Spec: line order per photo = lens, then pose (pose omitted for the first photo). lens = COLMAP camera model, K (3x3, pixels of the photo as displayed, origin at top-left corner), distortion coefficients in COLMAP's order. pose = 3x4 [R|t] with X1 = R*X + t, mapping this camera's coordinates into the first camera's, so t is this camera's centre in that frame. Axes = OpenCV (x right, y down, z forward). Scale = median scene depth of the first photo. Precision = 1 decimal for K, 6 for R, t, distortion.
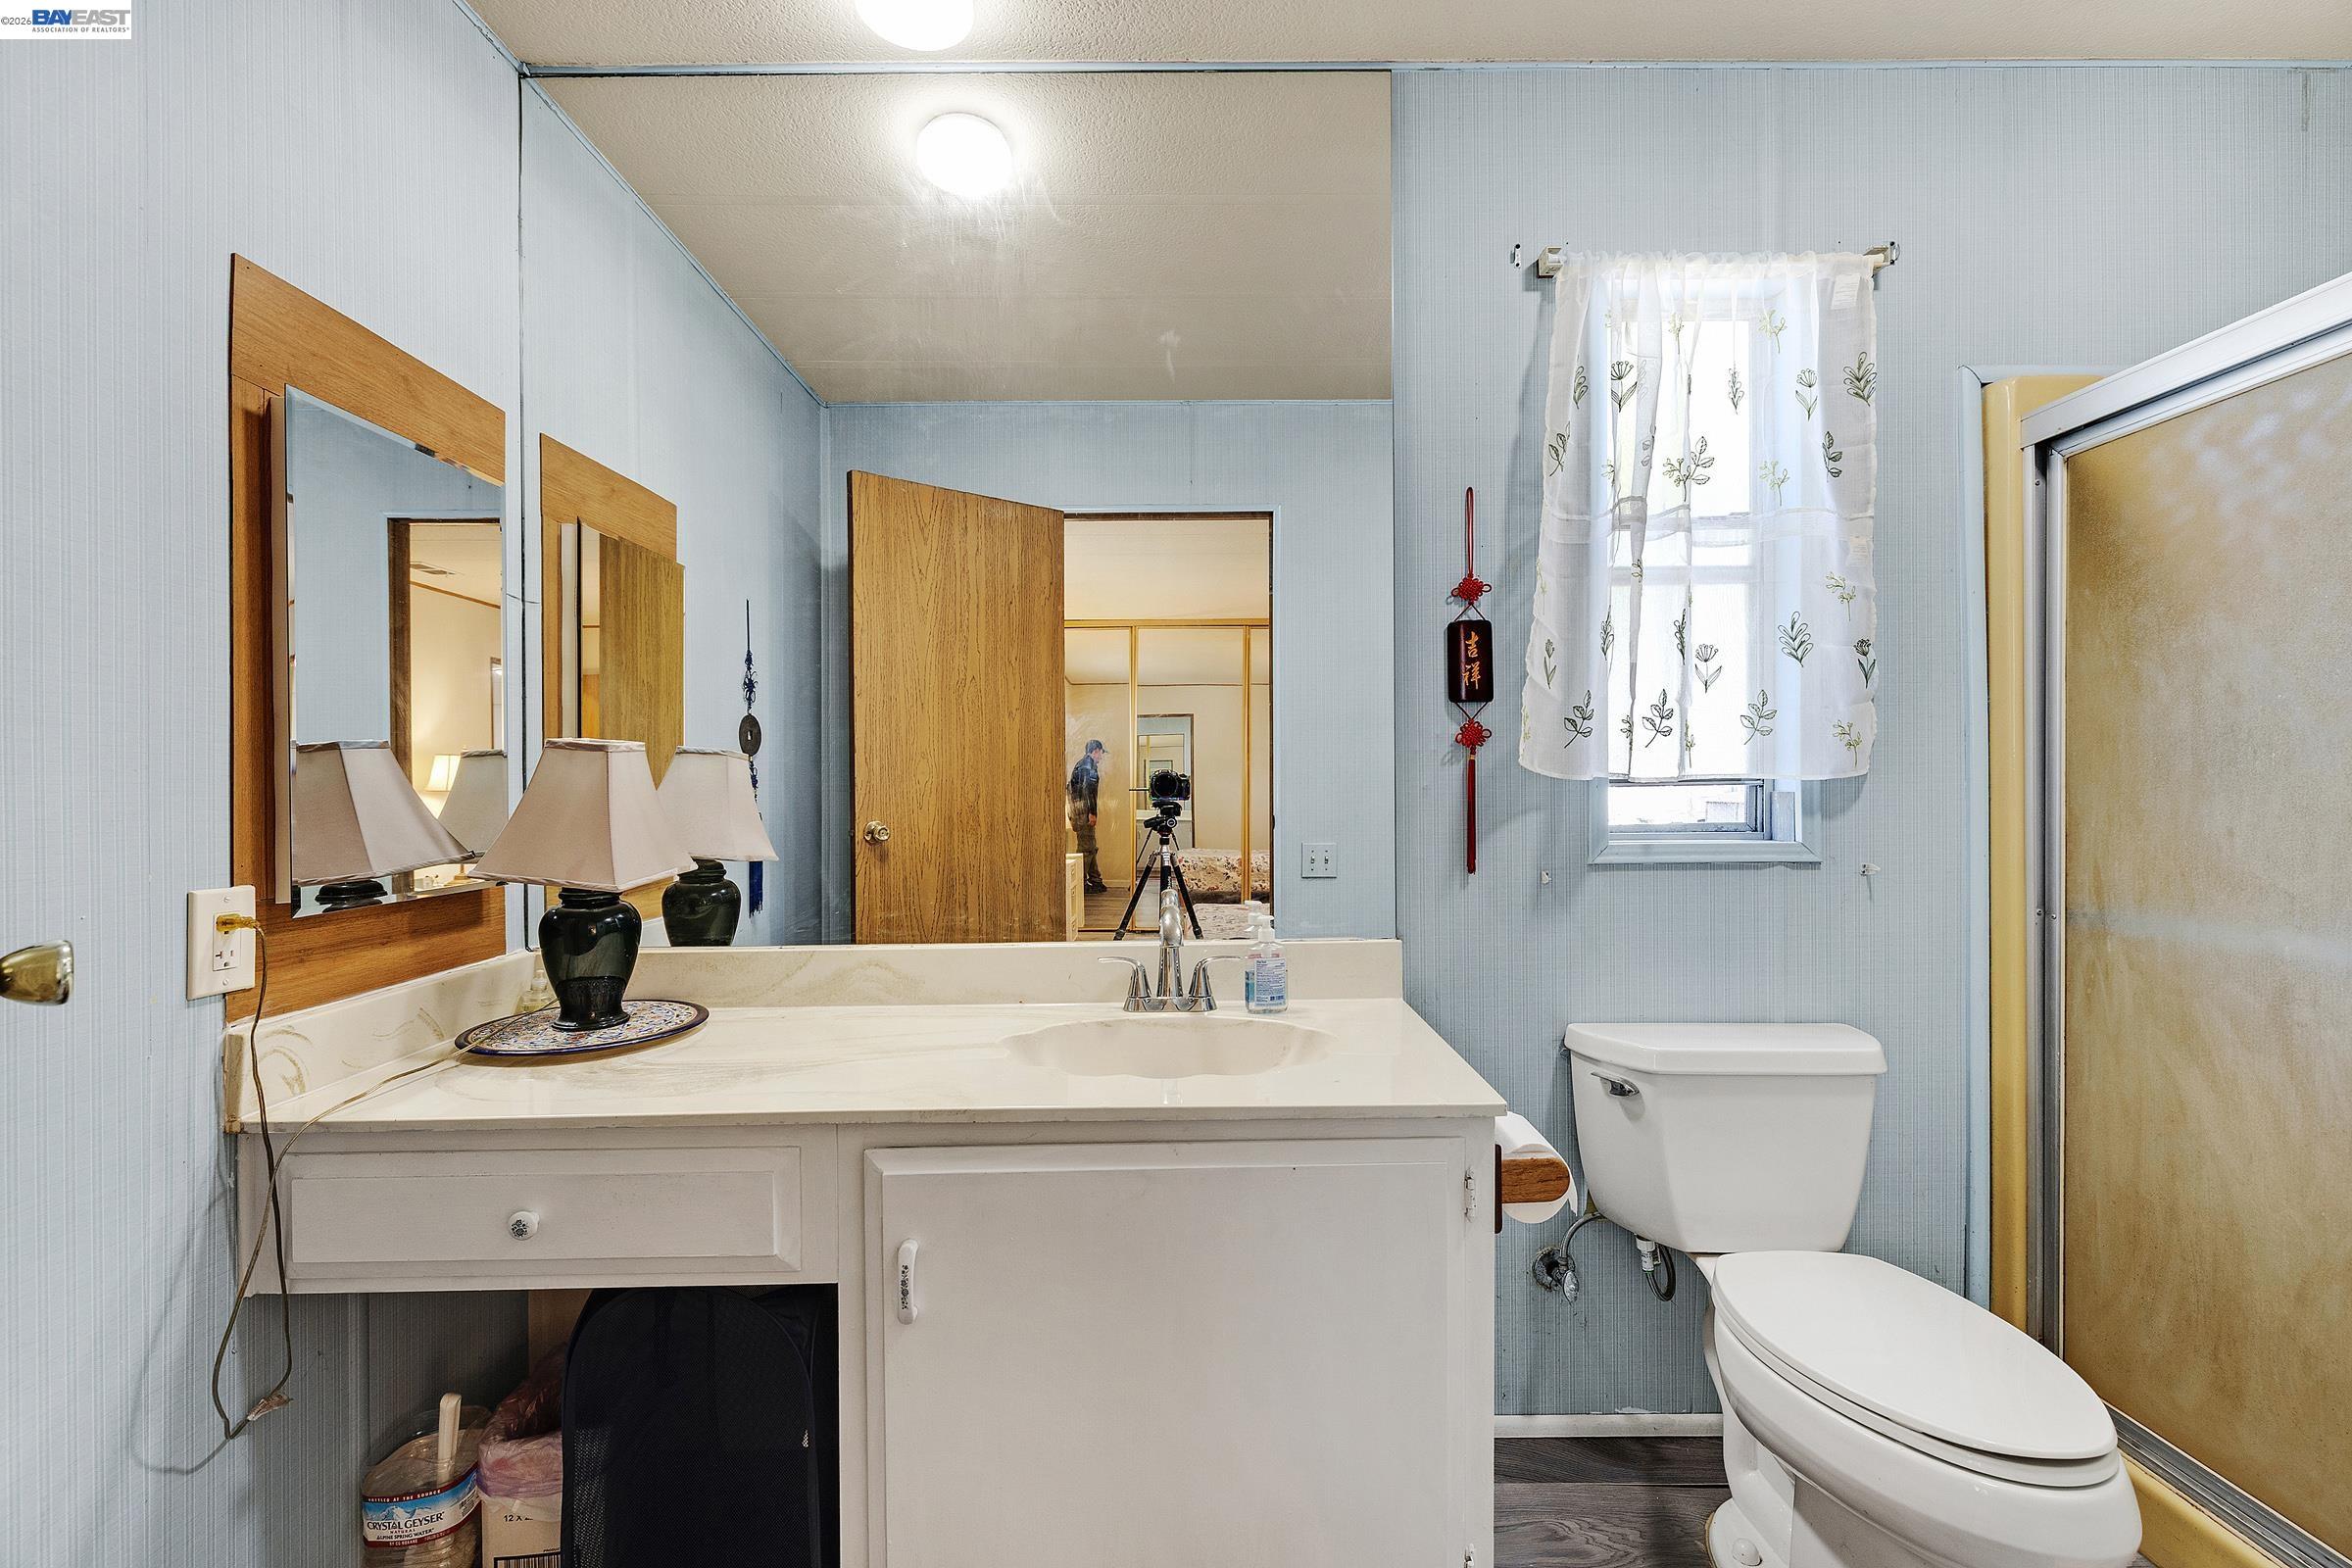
lens RADIAL K [[978.7, 0, 1176.3], [0, 978.7, 784.5], [0, 0, 1]] dist [0.000224, -0.000551]
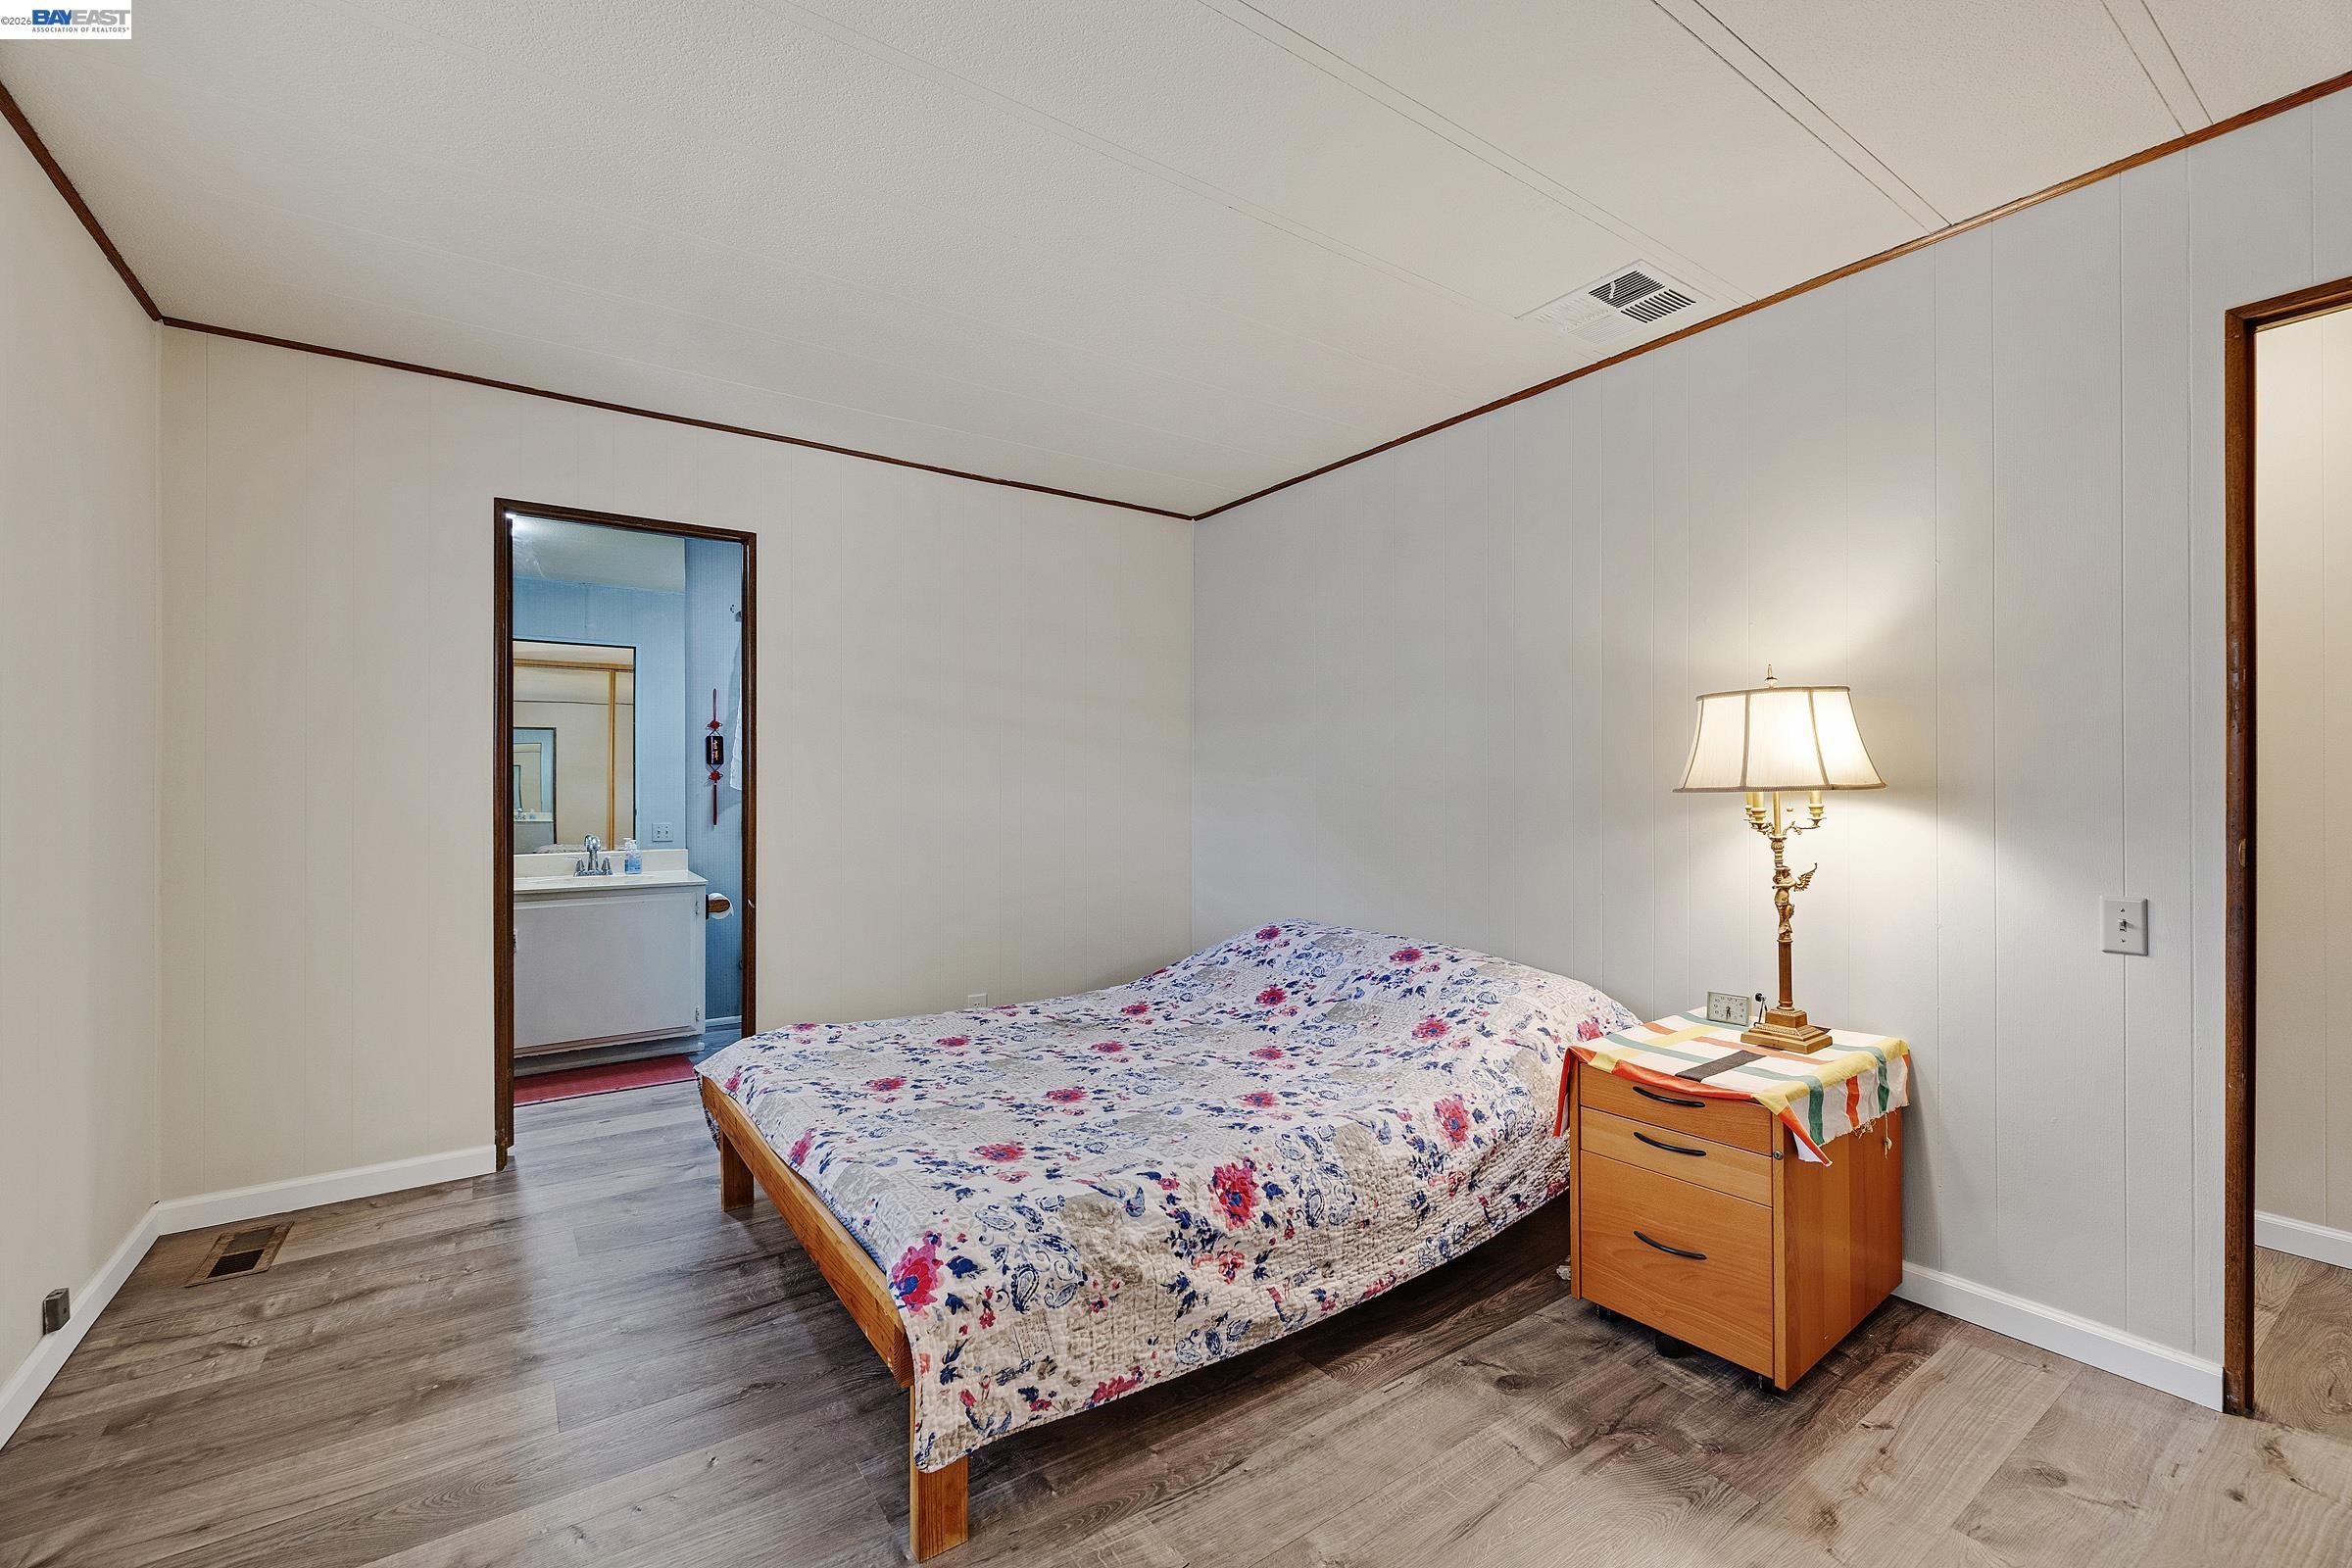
lens RADIAL K [[978.7, 0, 1176.5], [0, 978.7, 785.9], [0, 0, 1]] dist [0.000224, -0.000551]
pose [[0.823940, -0.000894, 0.566677, -0.204063], [0.002413, 0.999995, -0.001930, -0.013991], [-0.566672, 0.002958, 0.823938, -2.090950]]
